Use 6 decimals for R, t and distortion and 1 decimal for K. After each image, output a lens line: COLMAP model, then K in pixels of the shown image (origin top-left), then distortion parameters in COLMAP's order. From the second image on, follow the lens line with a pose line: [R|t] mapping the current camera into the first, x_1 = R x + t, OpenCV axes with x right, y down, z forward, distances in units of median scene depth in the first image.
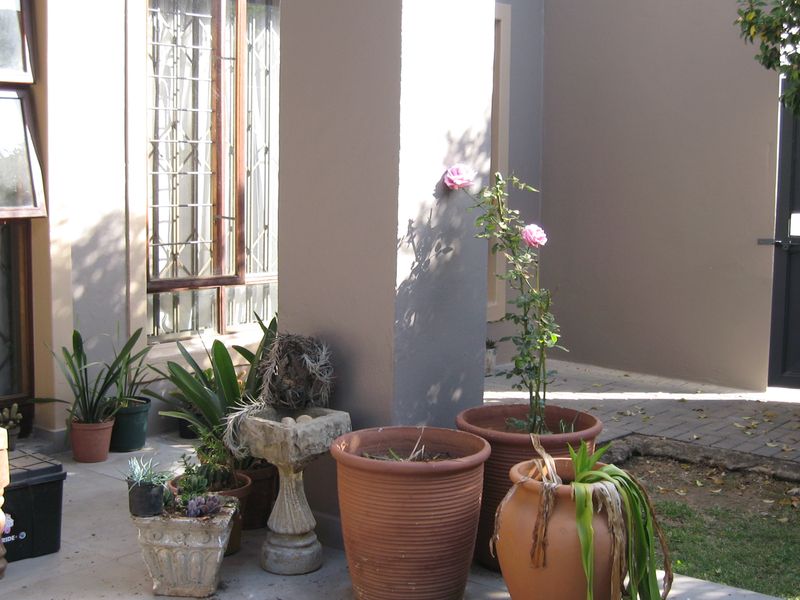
lens RADIAL K [[1305.1, 0, 400.0], [0, 1305.1, 300.0], [0, 0, 1]] dist [-0.132137, 0.160187]
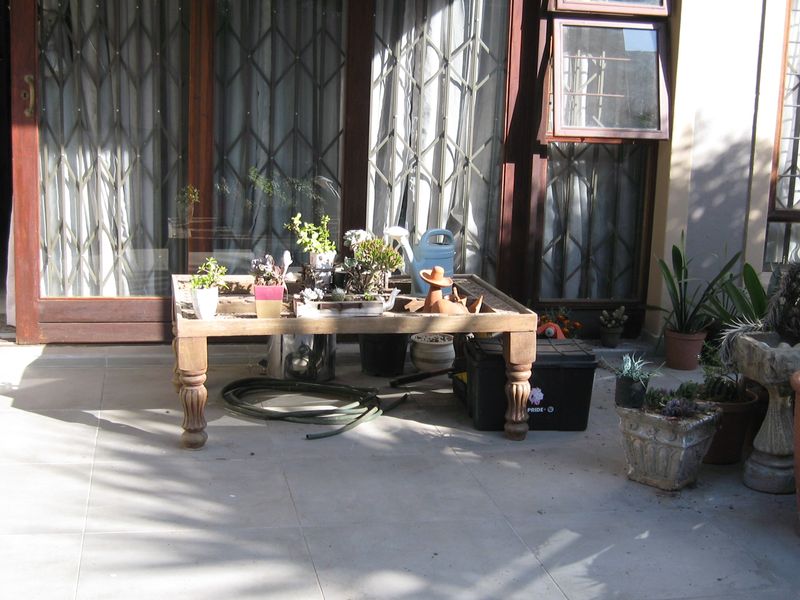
lens RADIAL K [[1305.1, 0, 400.0], [0, 1305.1, 300.0], [0, 0, 1]] dist [-0.132137, 0.160187]
pose [[0.786236, 0.138326, -0.602244, 0.287504], [-0.110910, 0.990385, 0.082681, 0.005004], [0.607891, 0.001788, 0.794018, -0.004665]]
